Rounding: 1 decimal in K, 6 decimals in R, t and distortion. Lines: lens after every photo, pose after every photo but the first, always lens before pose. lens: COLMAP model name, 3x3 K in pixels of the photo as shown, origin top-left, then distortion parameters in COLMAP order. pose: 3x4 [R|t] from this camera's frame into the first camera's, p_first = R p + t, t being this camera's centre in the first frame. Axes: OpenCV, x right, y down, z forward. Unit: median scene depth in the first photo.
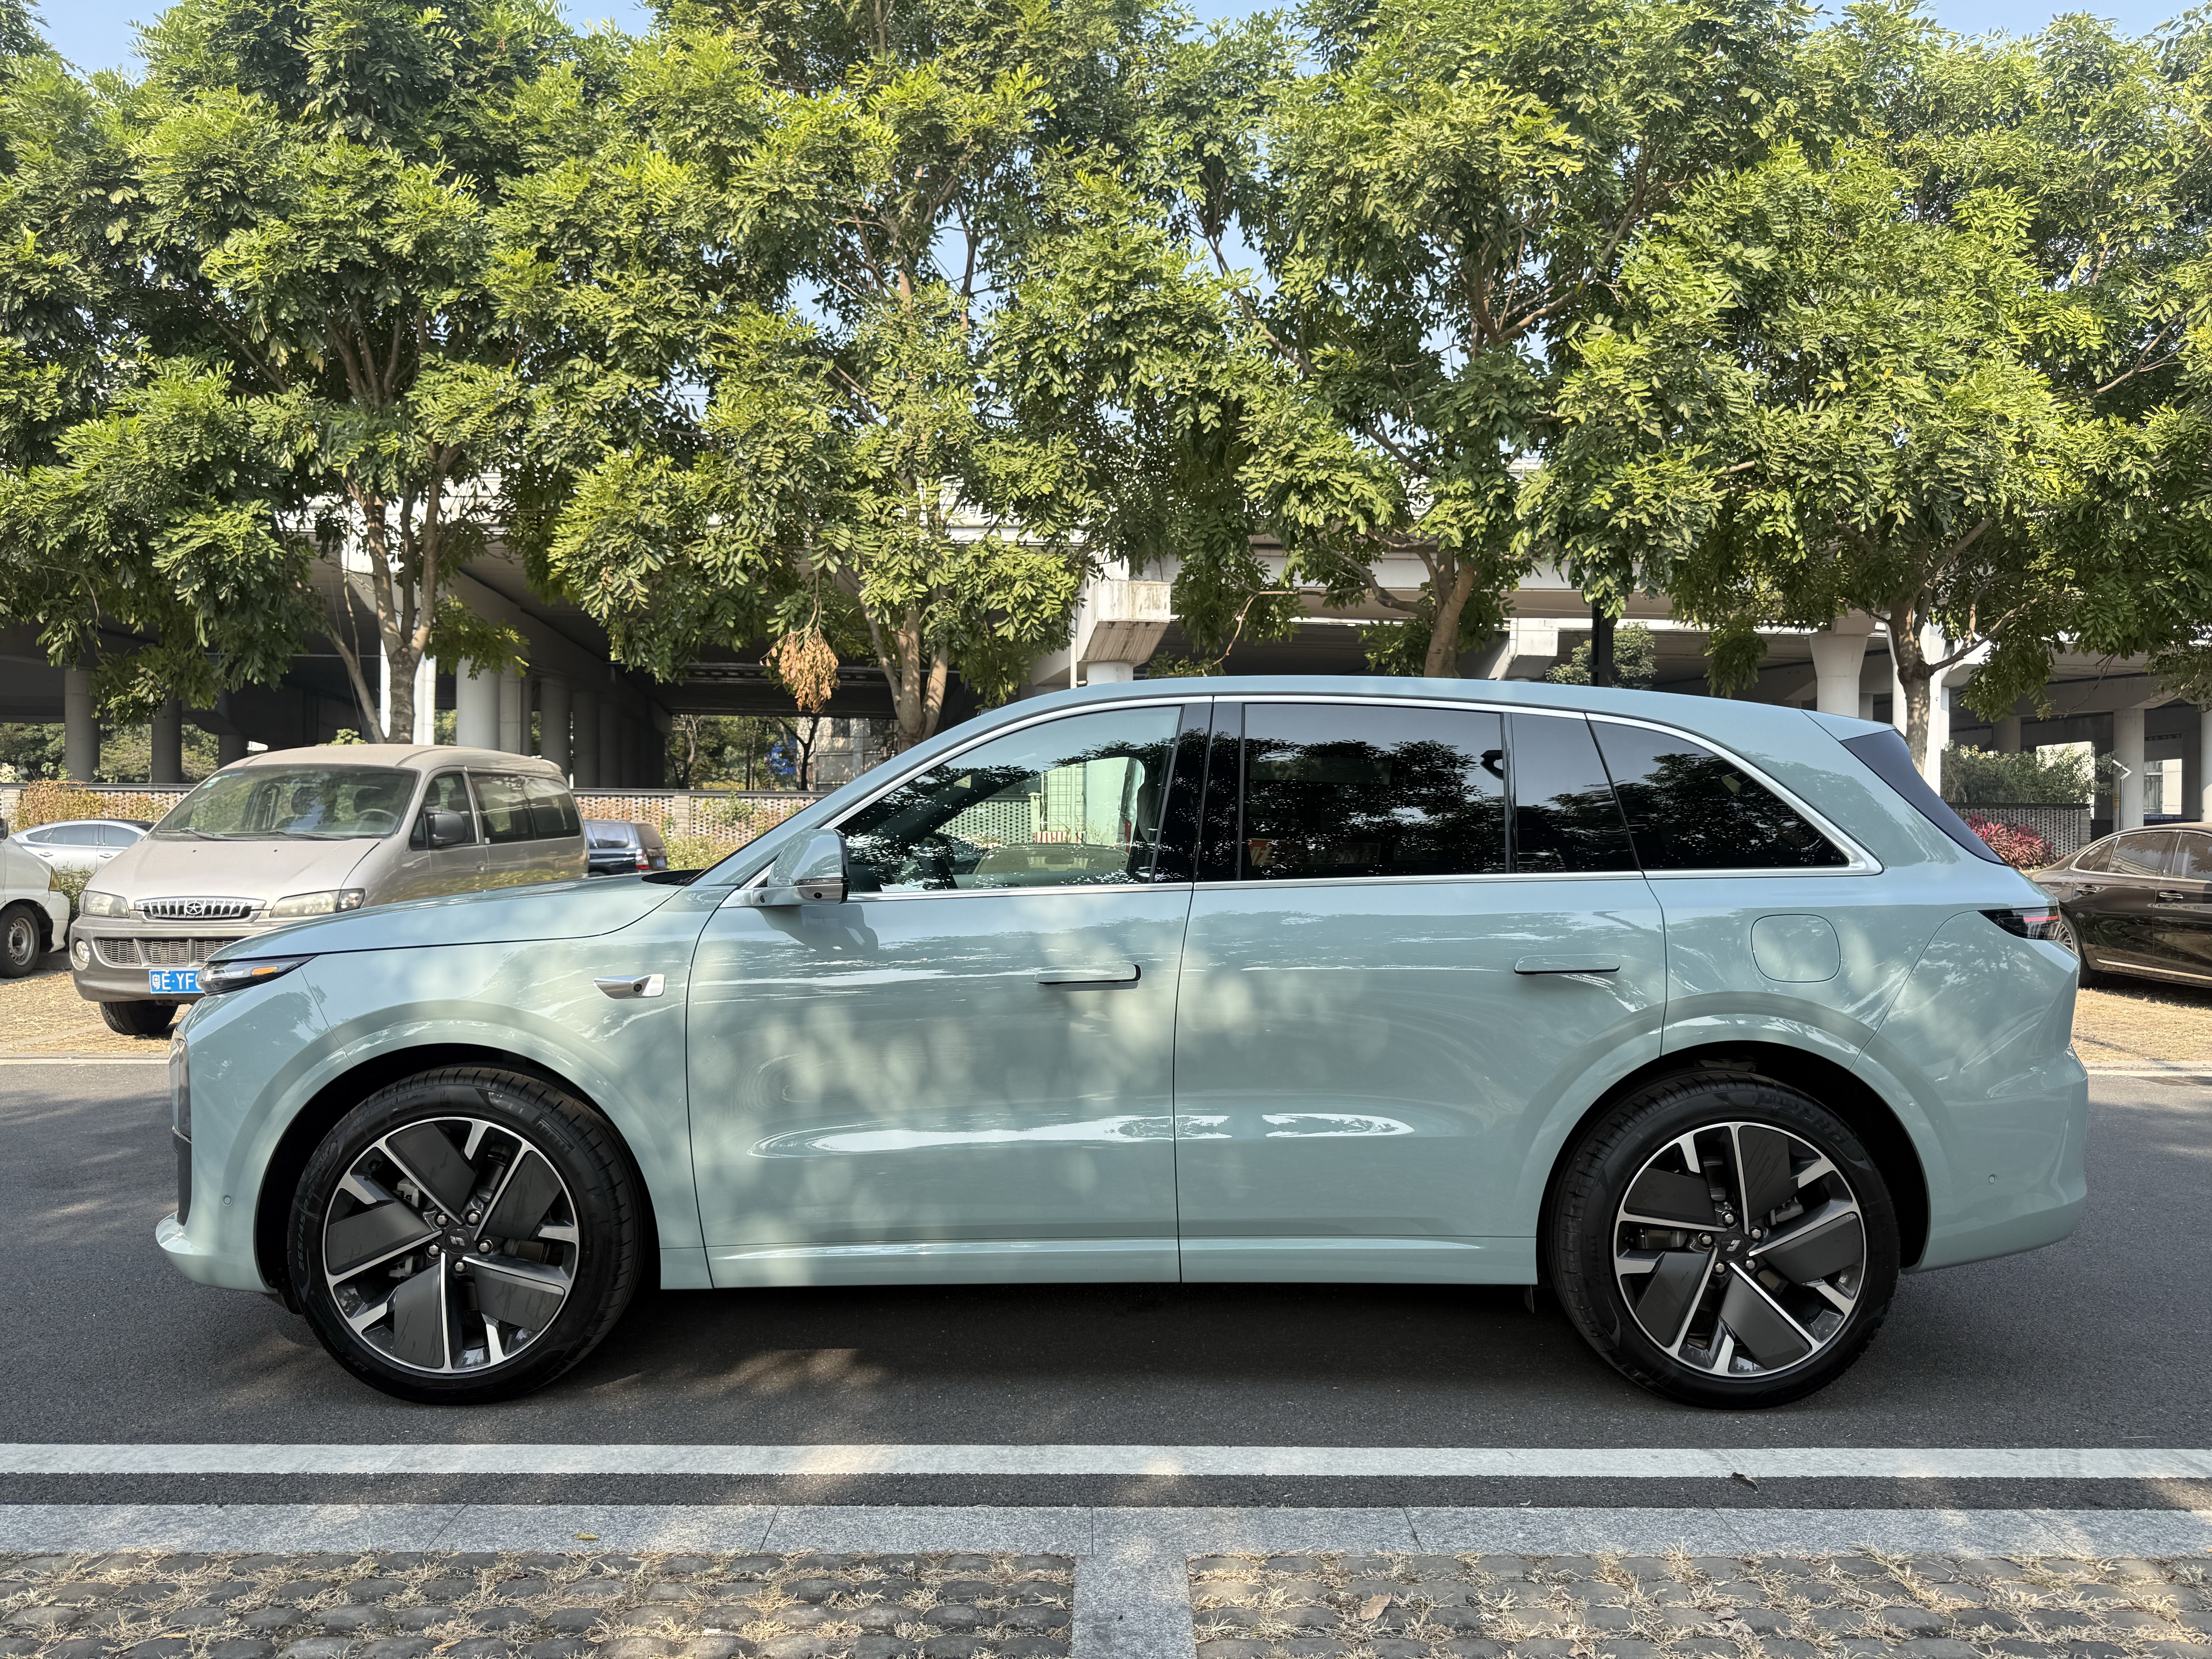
lens RADIAL K [[1537.7, 0, 1103.4], [0, 1537.7, 841.8], [0, 0, 1]] dist [0.021841, -0.019391]
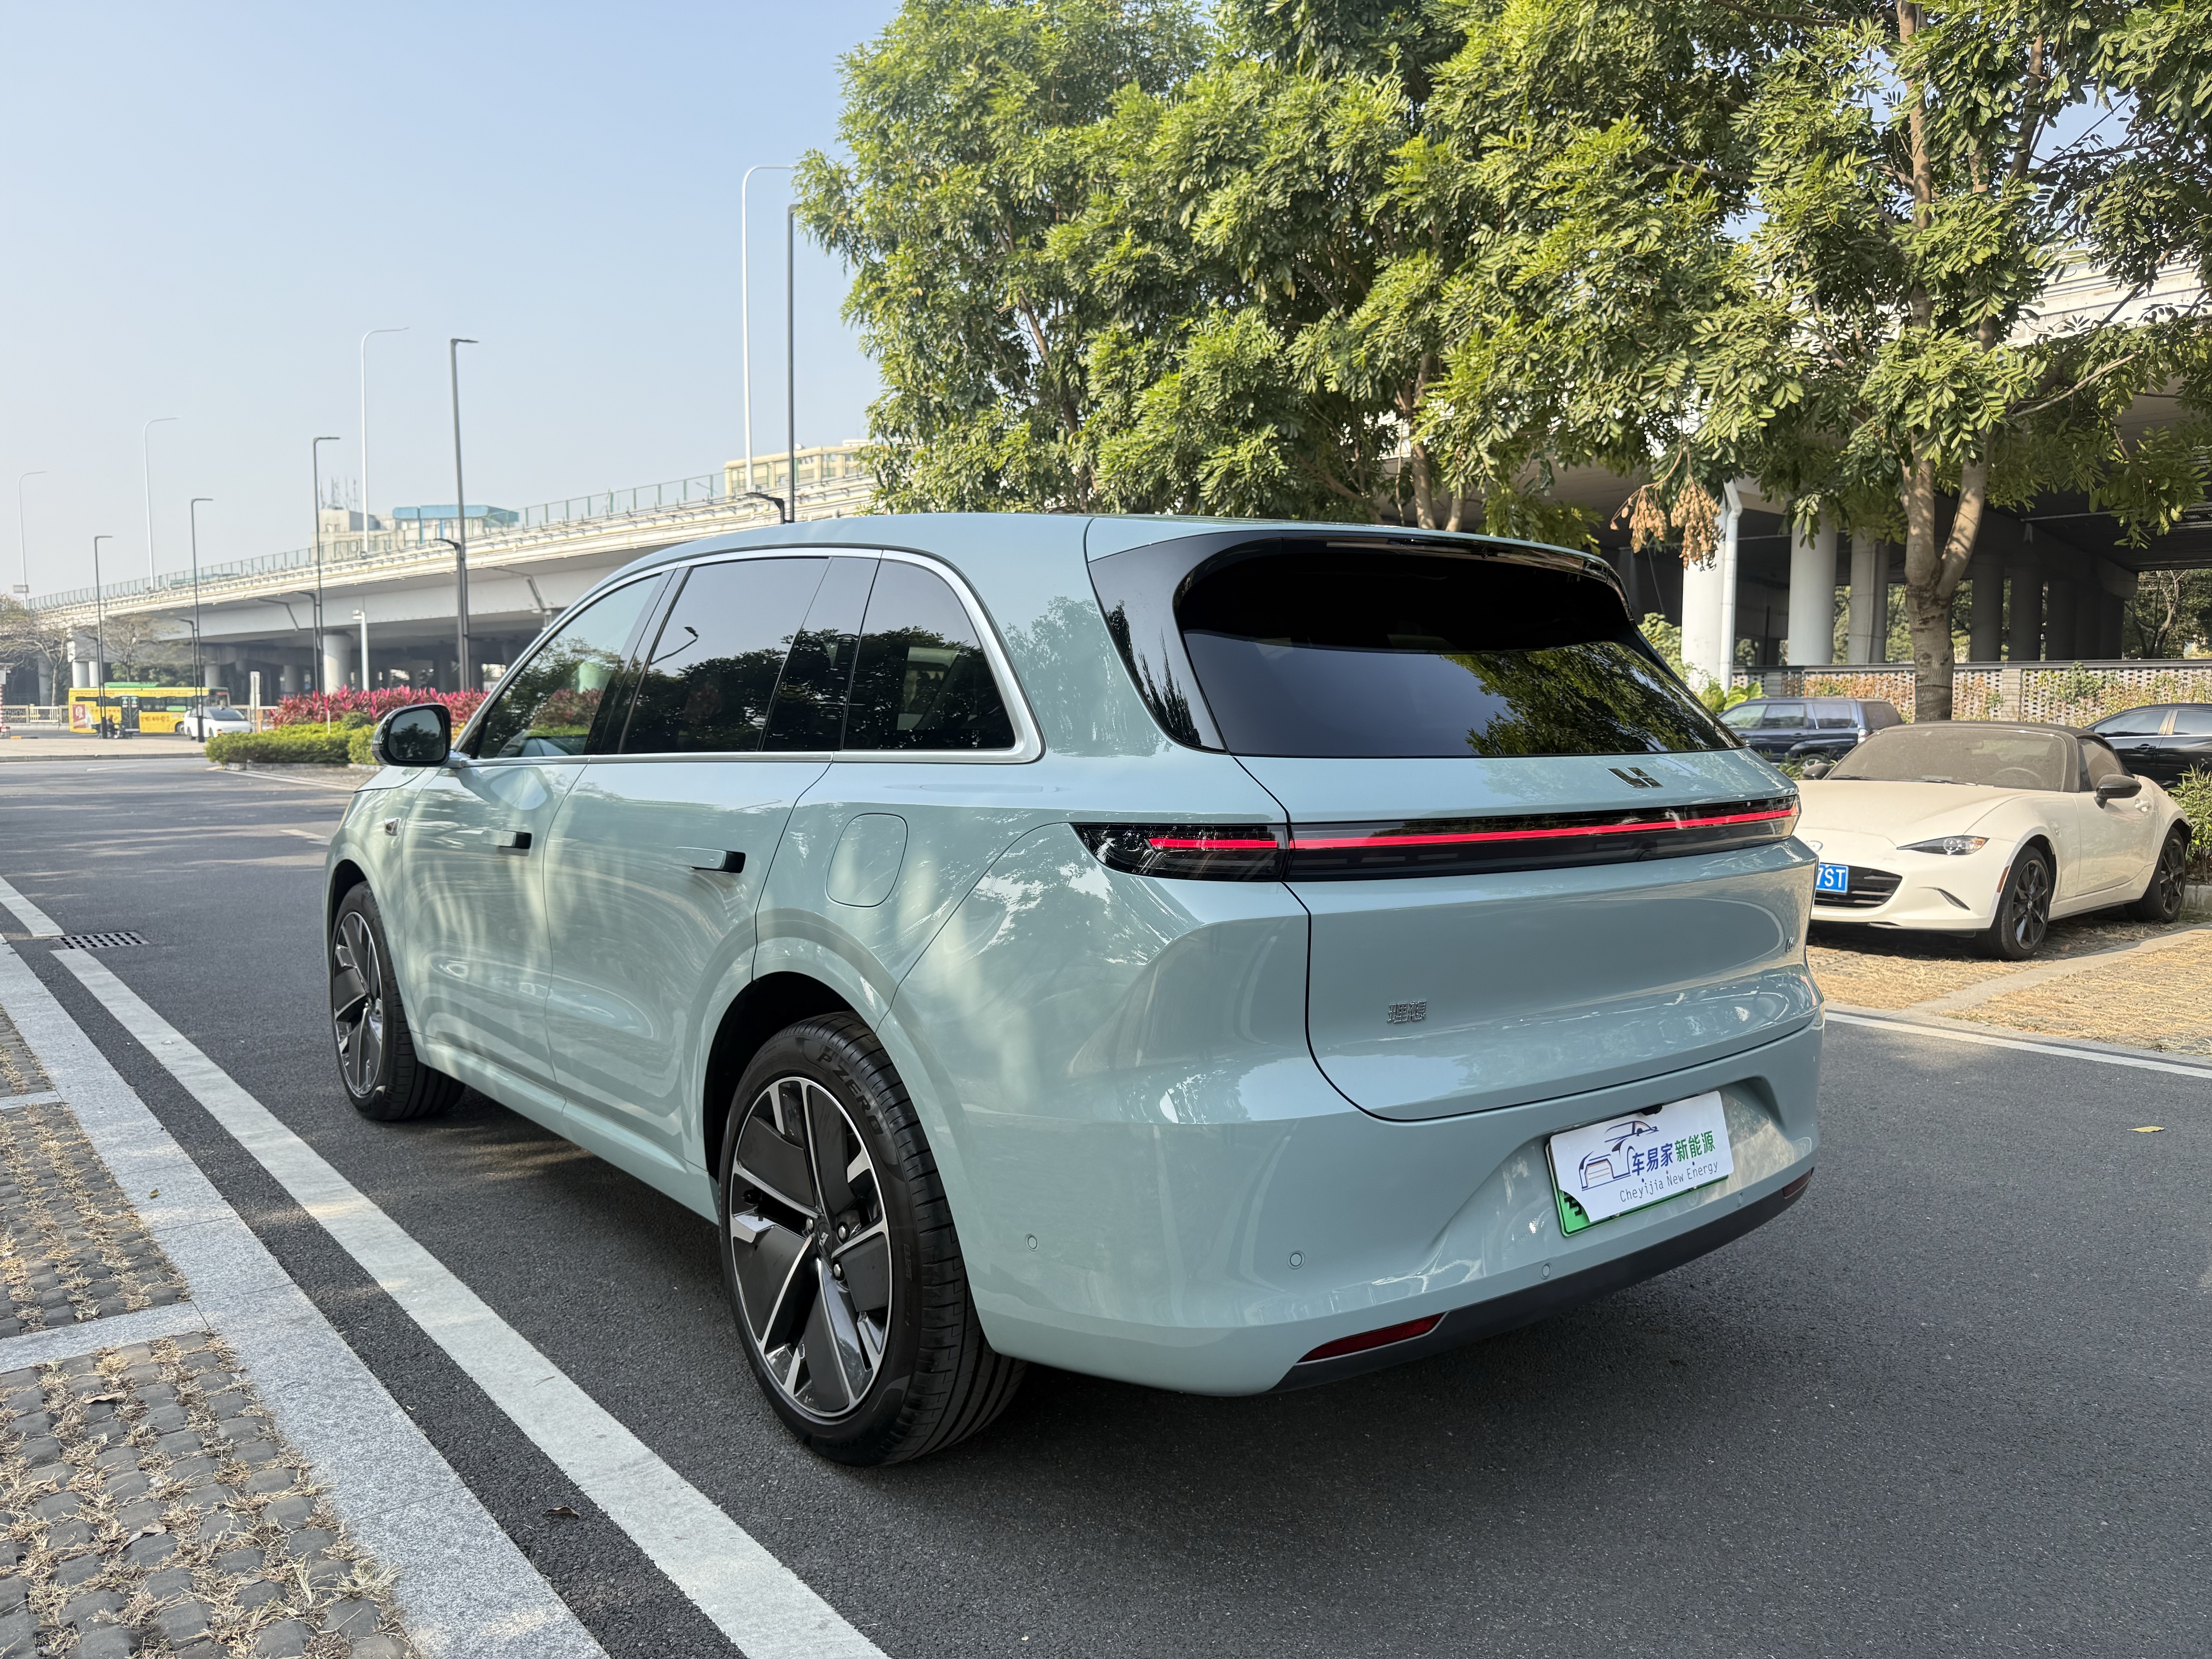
lens RADIAL K [[1537.7, 0, 1087.5], [0, 1537.7, 828.0], [0, 0, 1]] dist [0.021841, -0.019391]
pose [[0.632555, 0.051670, -0.772790, 1.079650], [0.000806, 0.997728, 0.067369, 0.005517], [0.774515, -0.043238, 0.631077, 0.630930]]
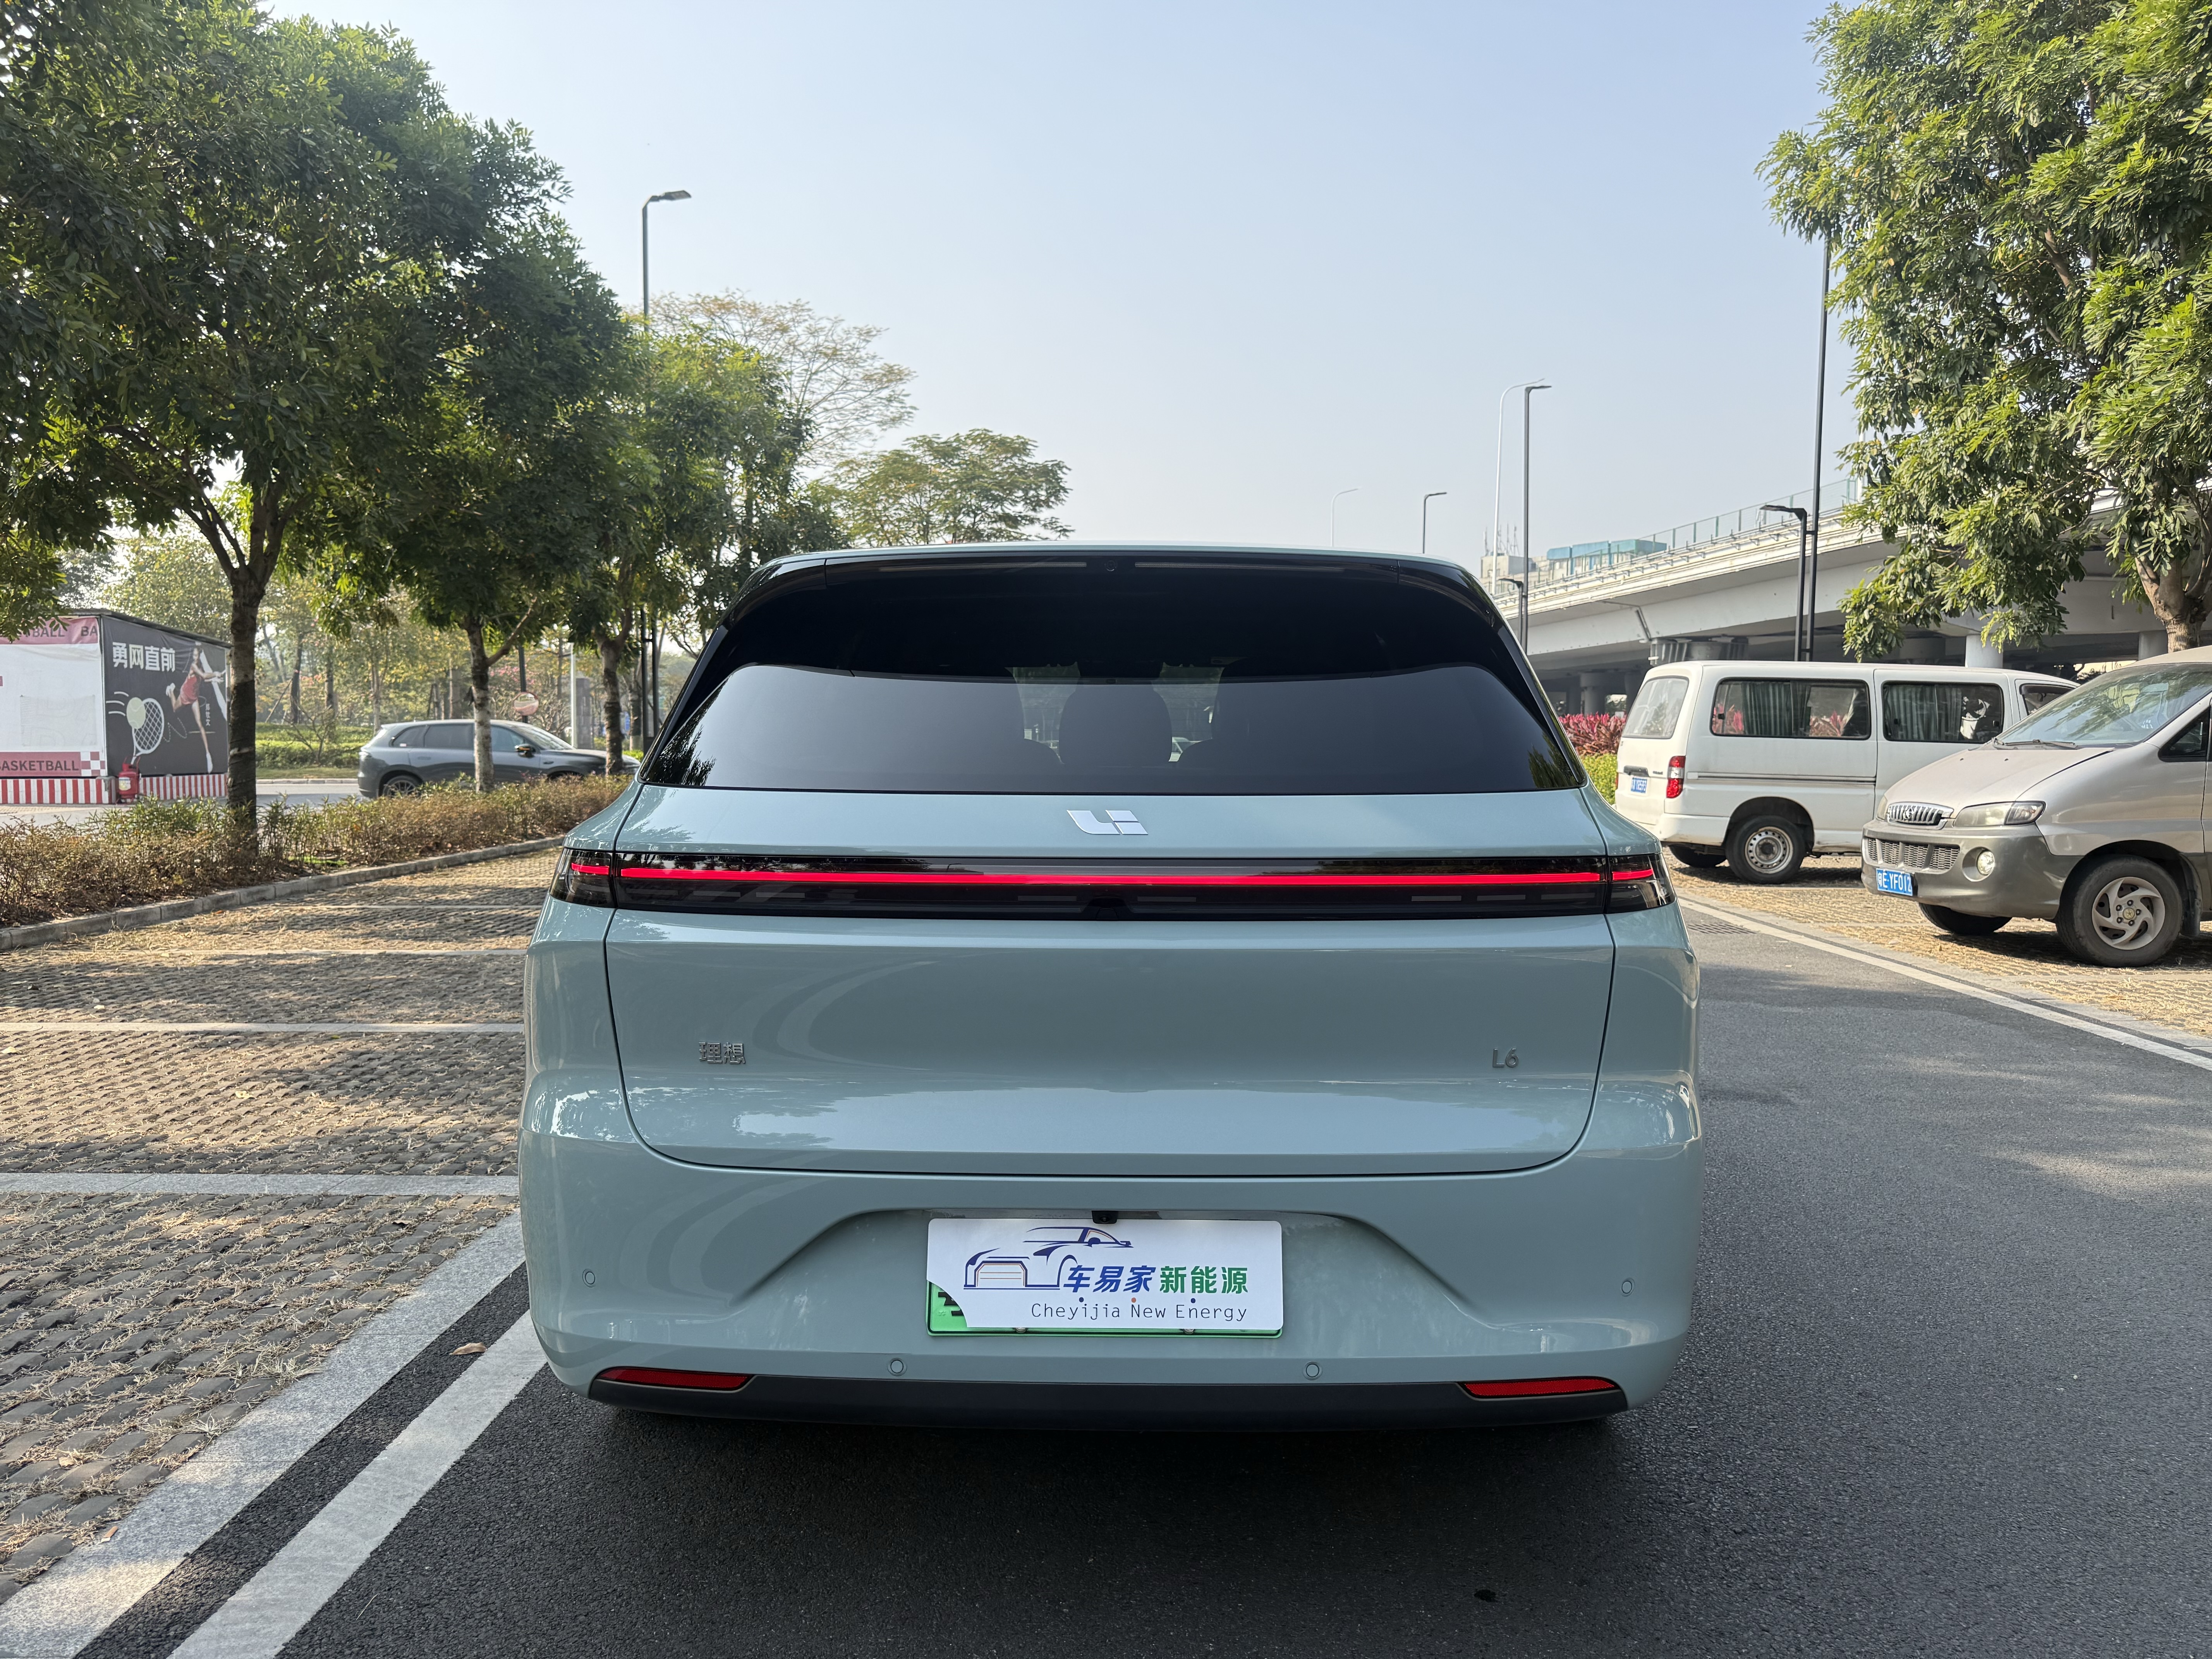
lens RADIAL K [[1537.7, 0, 1122.3], [0, 1537.7, 819.3], [0, 0, 1]] dist [0.021841, -0.019391]
pose [[-0.007494, 0.043646, -0.999019, 1.290803], [-0.001533, 0.999045, 0.043659, 0.002795], [0.999971, 0.001859, -0.007420, 1.291352]]
